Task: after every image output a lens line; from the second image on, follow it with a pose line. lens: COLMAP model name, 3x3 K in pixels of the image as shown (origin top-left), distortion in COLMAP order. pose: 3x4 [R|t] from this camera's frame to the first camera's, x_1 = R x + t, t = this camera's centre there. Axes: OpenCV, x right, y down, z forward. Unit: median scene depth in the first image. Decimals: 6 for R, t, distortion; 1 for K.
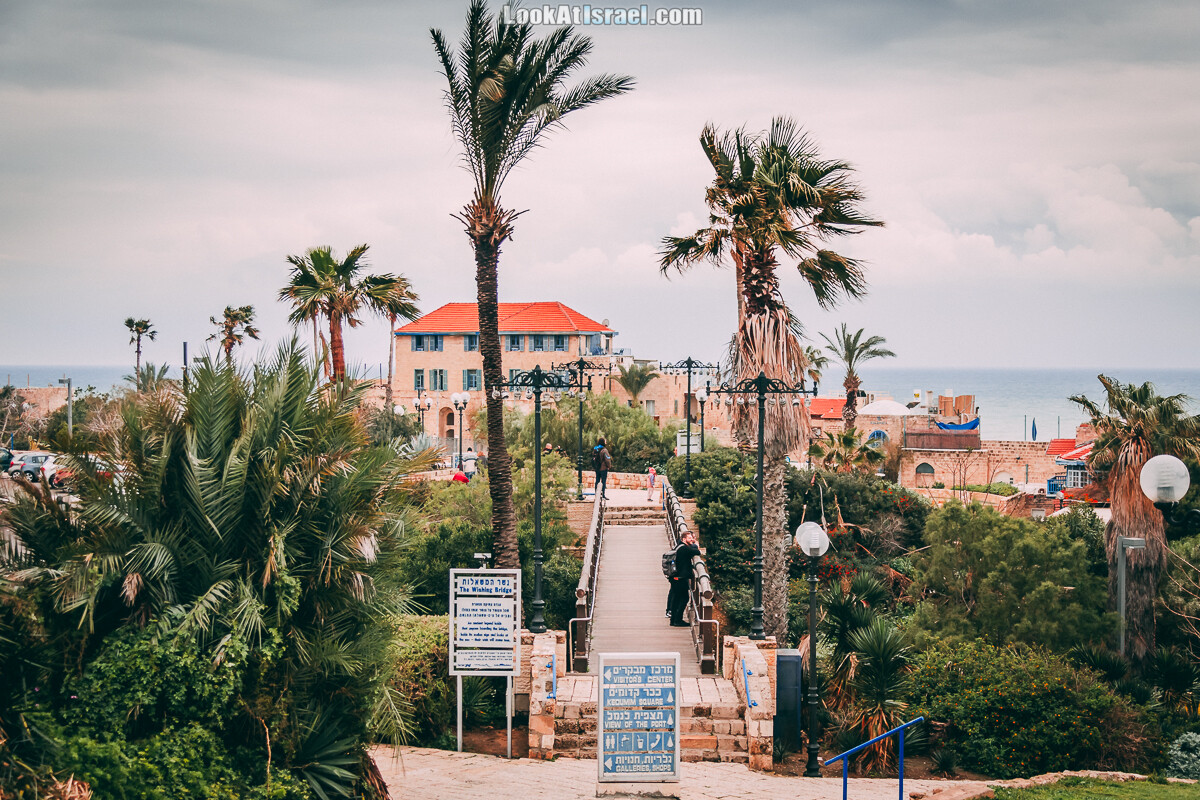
lens RADIAL K [[2075.1, 0, 600.0], [0, 2075.1, 400.0], [0, 0, 1]] dist [-0.002372, -0.002011]
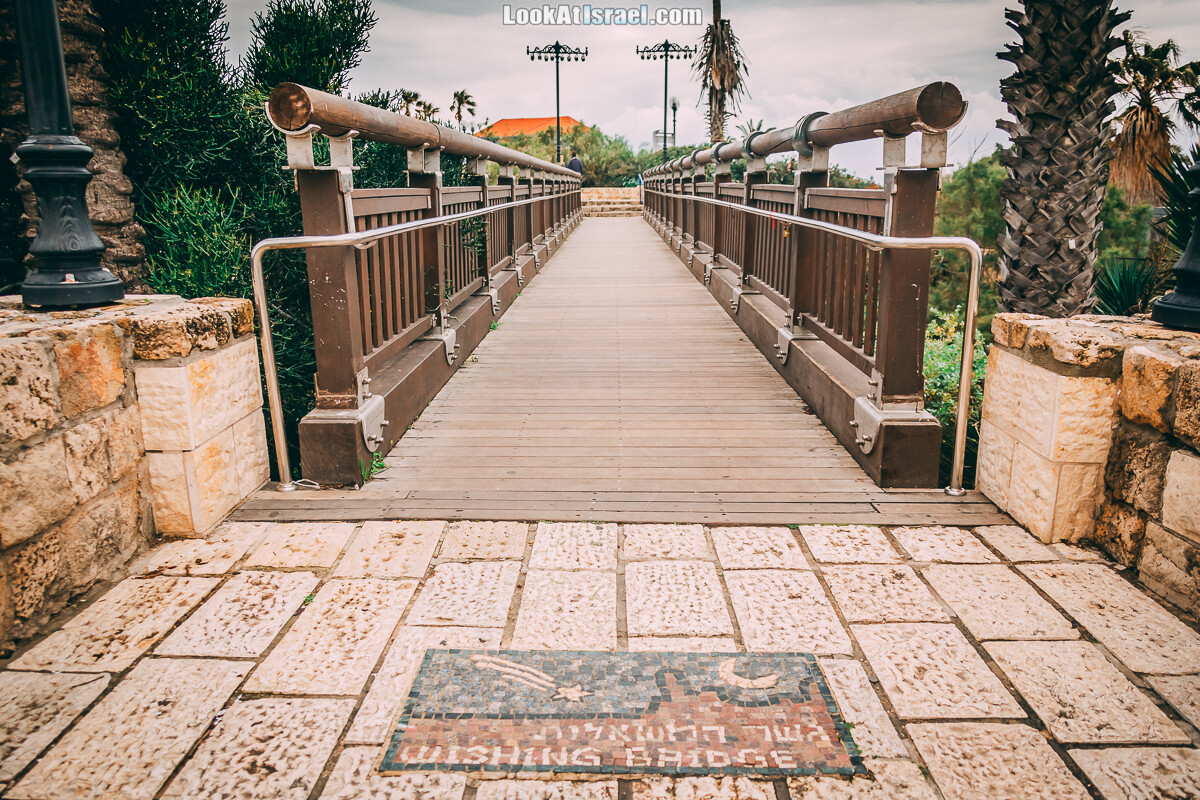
lens RADIAL K [[961.6, 0, 600.0], [0, 961.6, 400.0], [0, 0, 1]] dist [-0.000215, -0.000063]
pose [[0.999906, -0.012849, -0.004830, 0.011067], [0.013540, 0.981106, 0.192997, 0.056542], [0.002259, -0.193044, 0.981187, 0.500140]]
